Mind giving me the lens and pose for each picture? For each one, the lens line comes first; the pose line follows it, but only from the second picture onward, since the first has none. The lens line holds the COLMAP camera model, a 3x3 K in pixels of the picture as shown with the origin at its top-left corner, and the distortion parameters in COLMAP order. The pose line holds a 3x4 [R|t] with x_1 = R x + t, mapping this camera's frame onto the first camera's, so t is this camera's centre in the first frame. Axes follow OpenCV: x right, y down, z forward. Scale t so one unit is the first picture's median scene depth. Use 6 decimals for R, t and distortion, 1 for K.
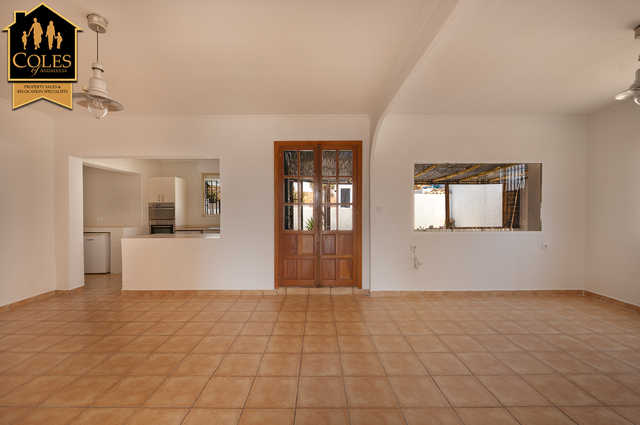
lens RADIAL K [[267.3, 0, 320.3], [0, 267.3, 213.5], [0, 0, 1]] dist [-0.003132, -0.000437]
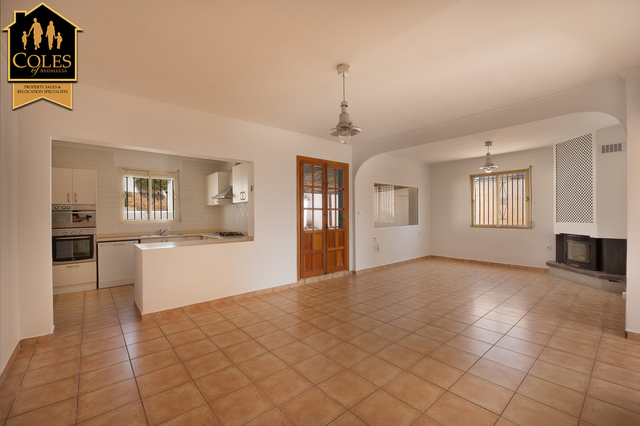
lens RADIAL K [[267.3, 0, 321.0], [0, 267.3, 214.3], [0, 0, 1]] dist [-0.003132, -0.000437]
pose [[0.759174, -0.004660, 0.650871, -0.857714], [0.010870, 0.999926, -0.005520, -0.003833], [-0.650797, 0.011266, 0.759168, 0.040635]]
